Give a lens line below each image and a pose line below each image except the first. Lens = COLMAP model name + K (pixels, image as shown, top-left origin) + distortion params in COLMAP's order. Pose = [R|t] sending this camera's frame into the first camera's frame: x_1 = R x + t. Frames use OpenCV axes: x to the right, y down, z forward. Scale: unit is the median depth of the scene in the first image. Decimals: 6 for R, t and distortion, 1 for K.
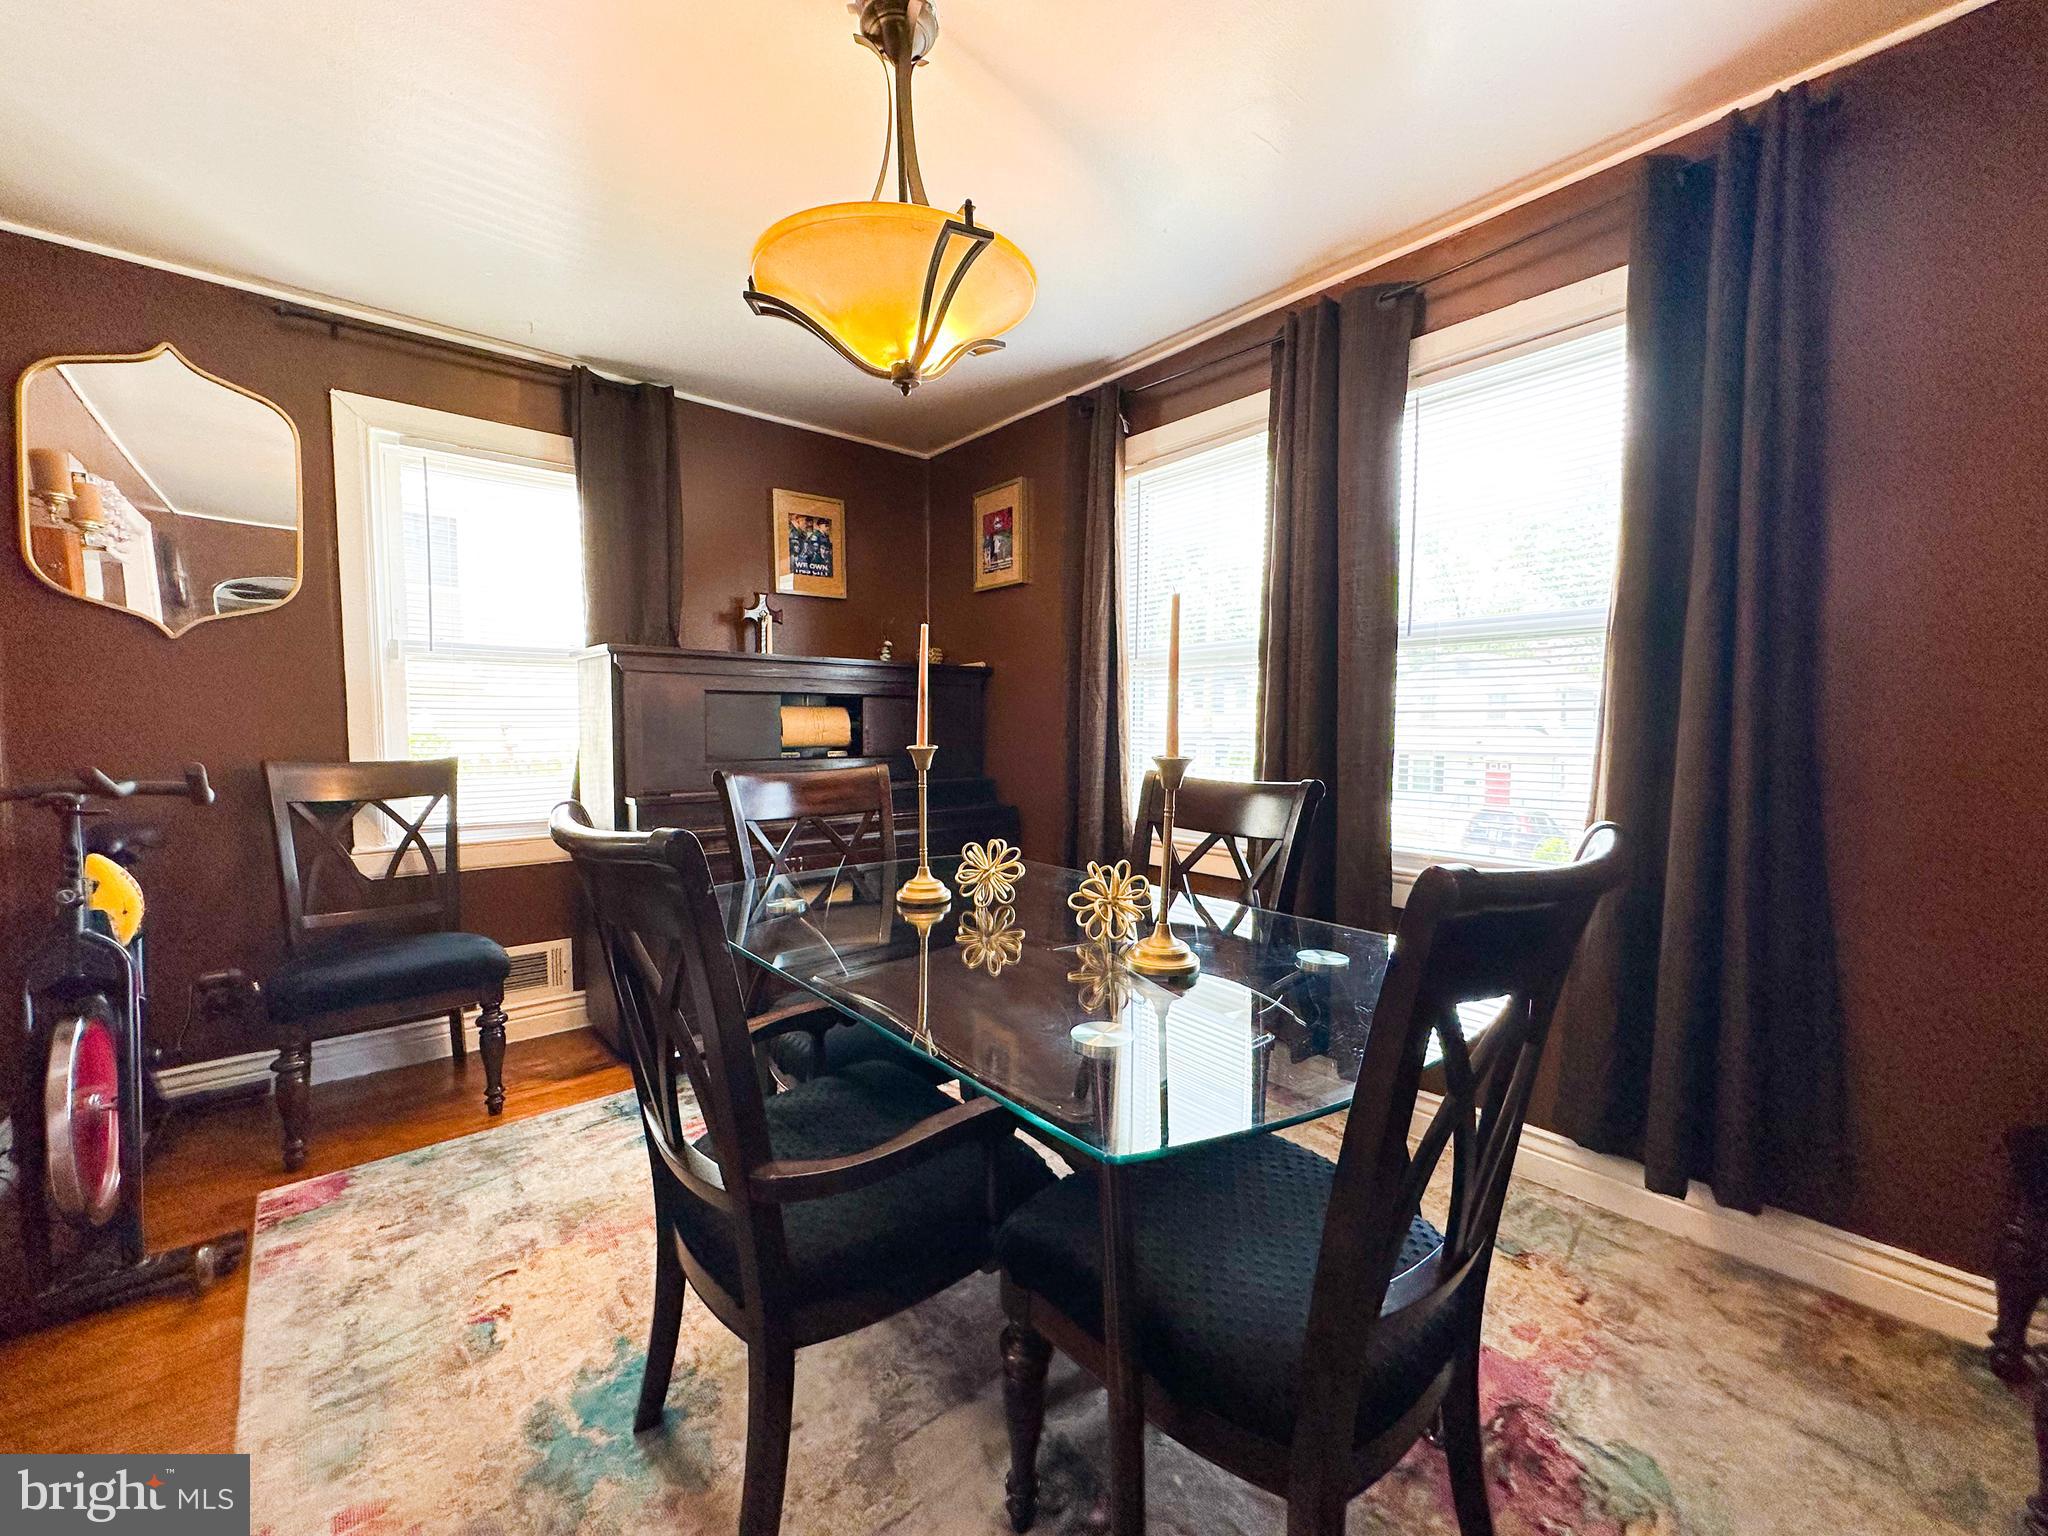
lens RADIAL K [[819.7, 0, 1028.9], [0, 819.7, 772.4], [0, 0, 1]] dist [-0.001803, 0.001528]
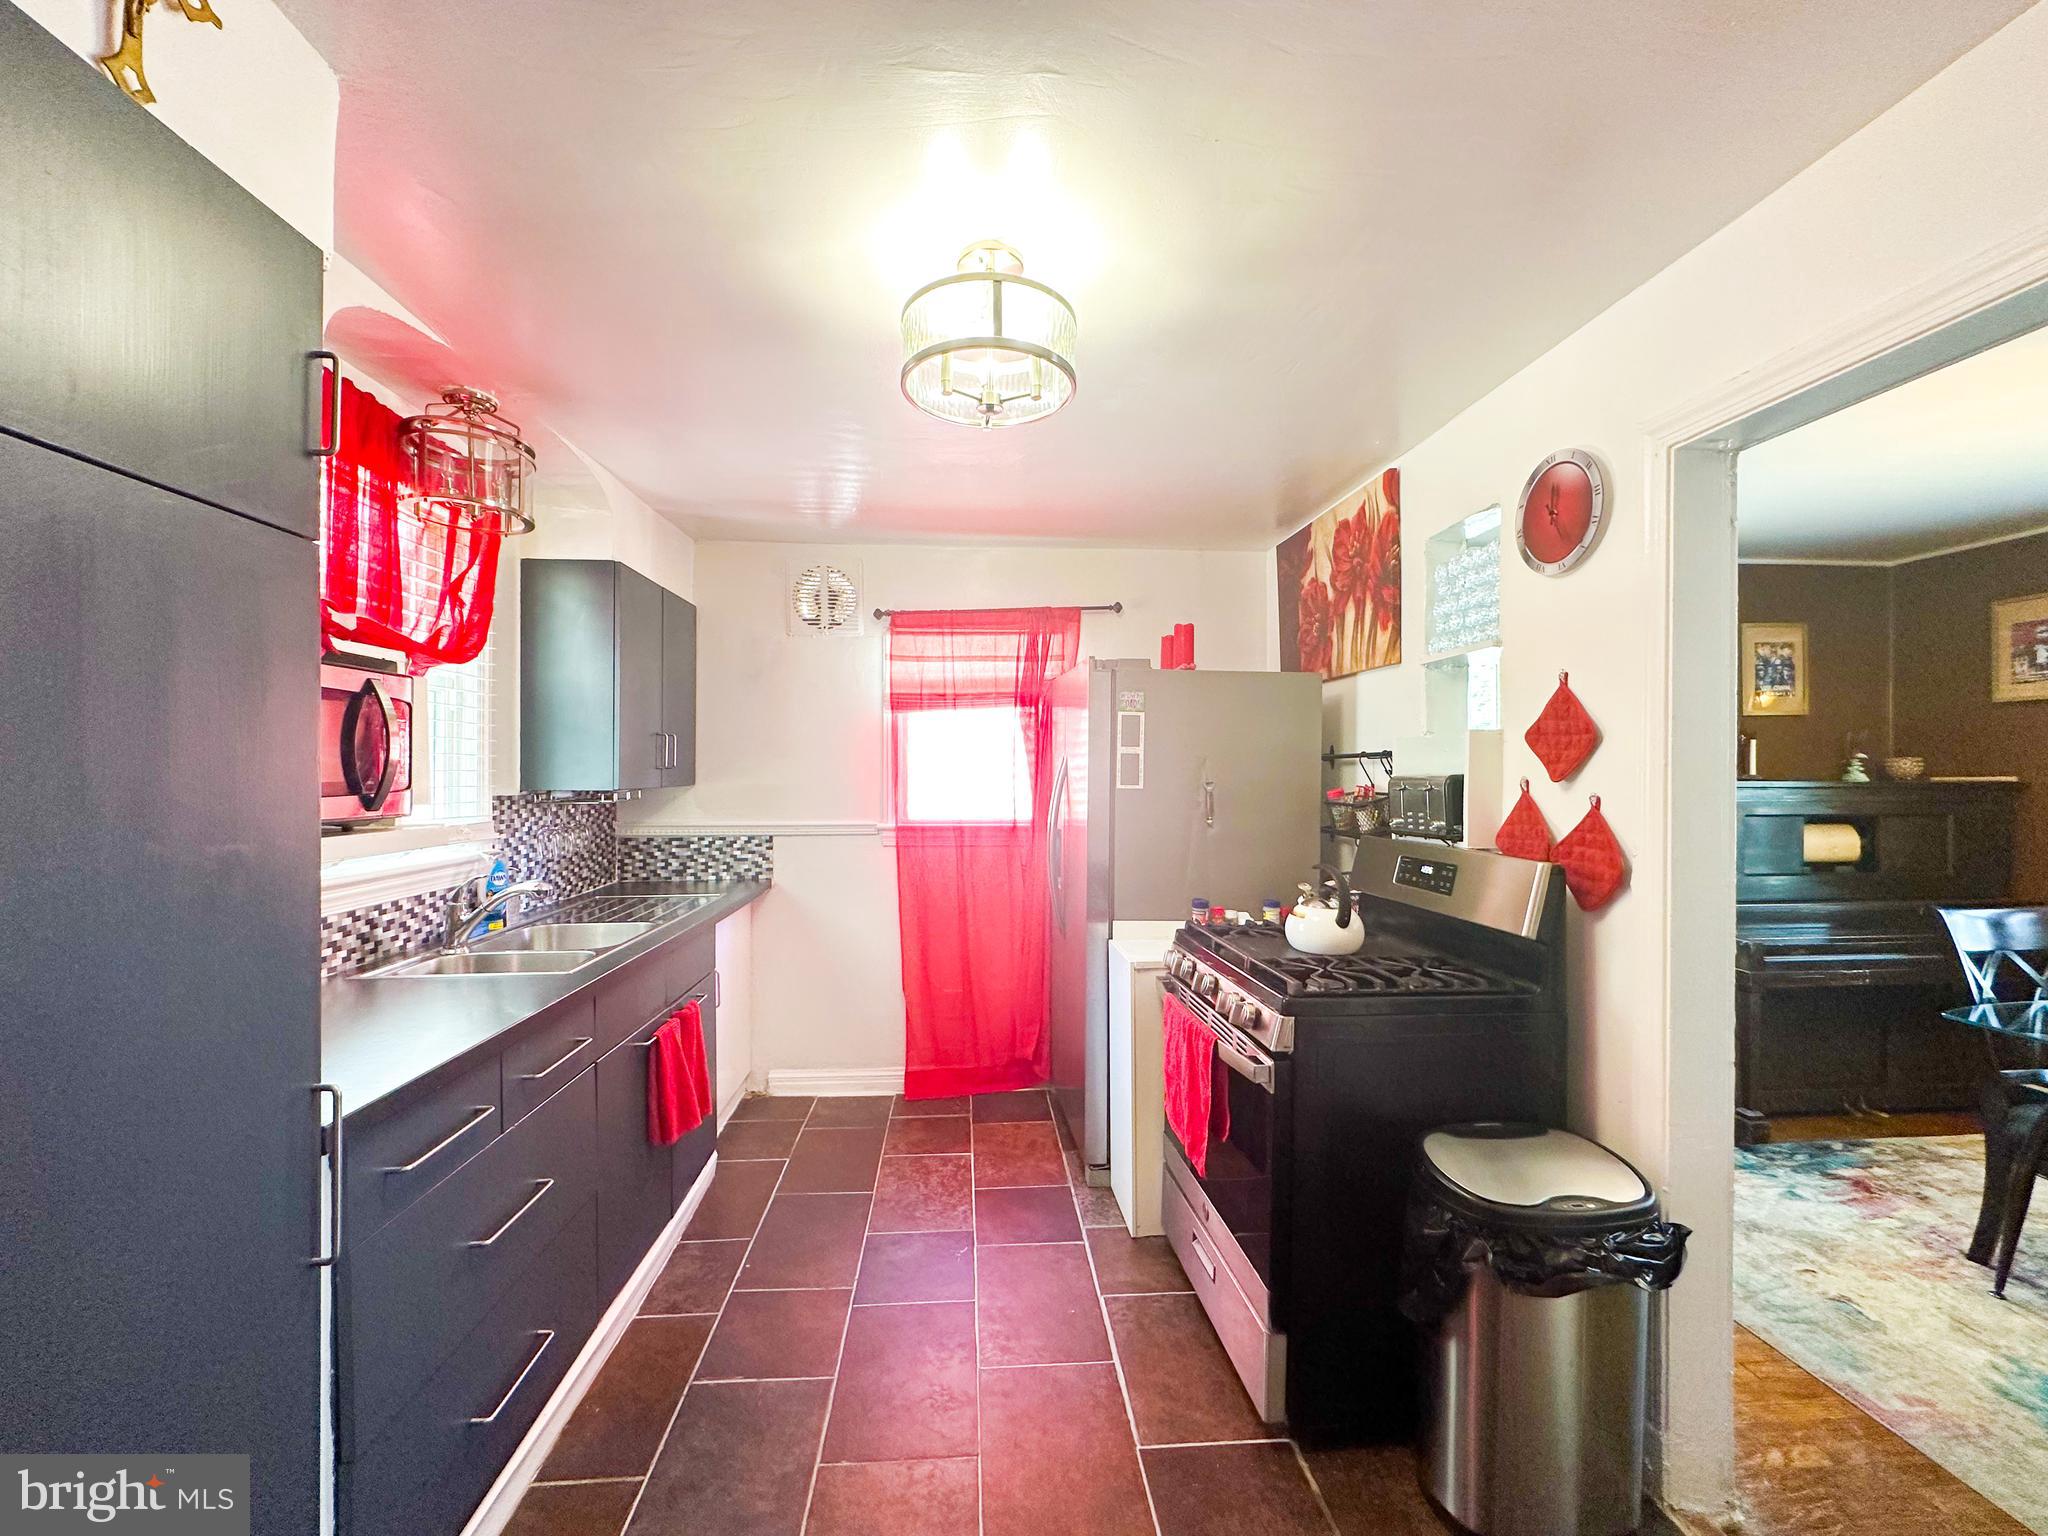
lens RADIAL K [[819.7, 0, 1023.7], [0, 819.7, 766.7], [0, 0, 1]] dist [-0.001803, 0.001528]
pose [[0.805542, -0.000775, -0.592538, -0.509263], [-0.035721, 0.998117, -0.049867, -0.071640], [0.591460, 0.061336, 0.803998, -0.534434]]
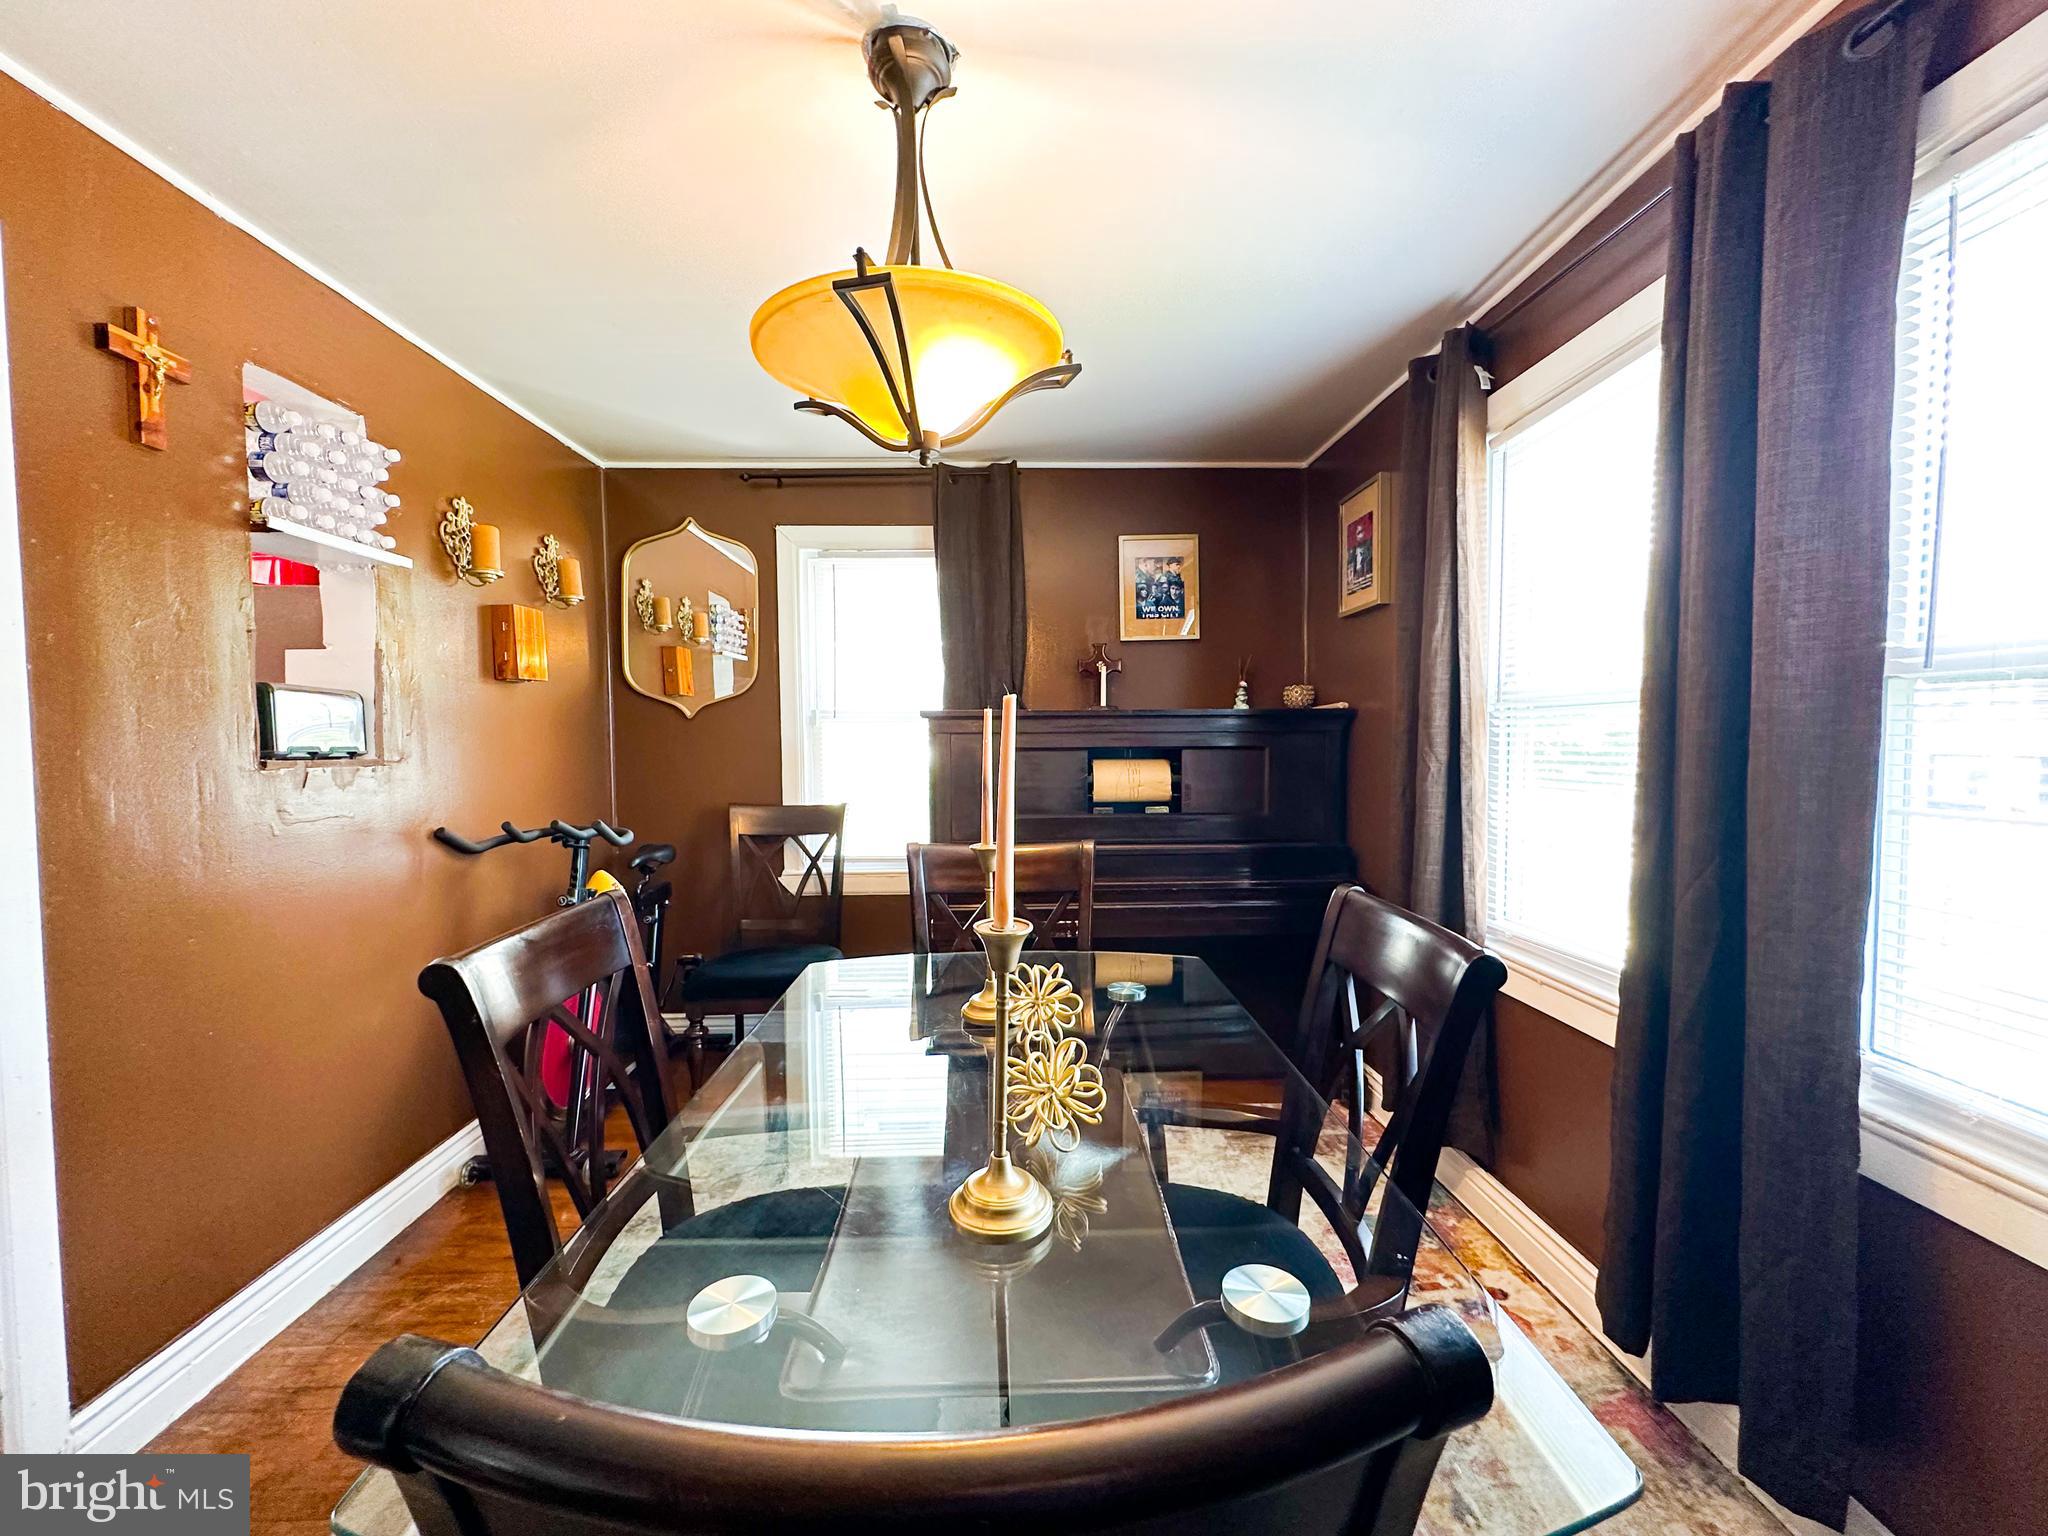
lens RADIAL K [[819.7, 0, 1027.4], [0, 819.7, 778.5], [0, 0, 1]] dist [-0.001803, 0.001528]
pose [[0.776699, 0.026672, -0.629307, 0.268070], [-0.031138, 0.999507, 0.003932, -0.063187], [0.629102, 0.016542, 0.777147, 0.193866]]
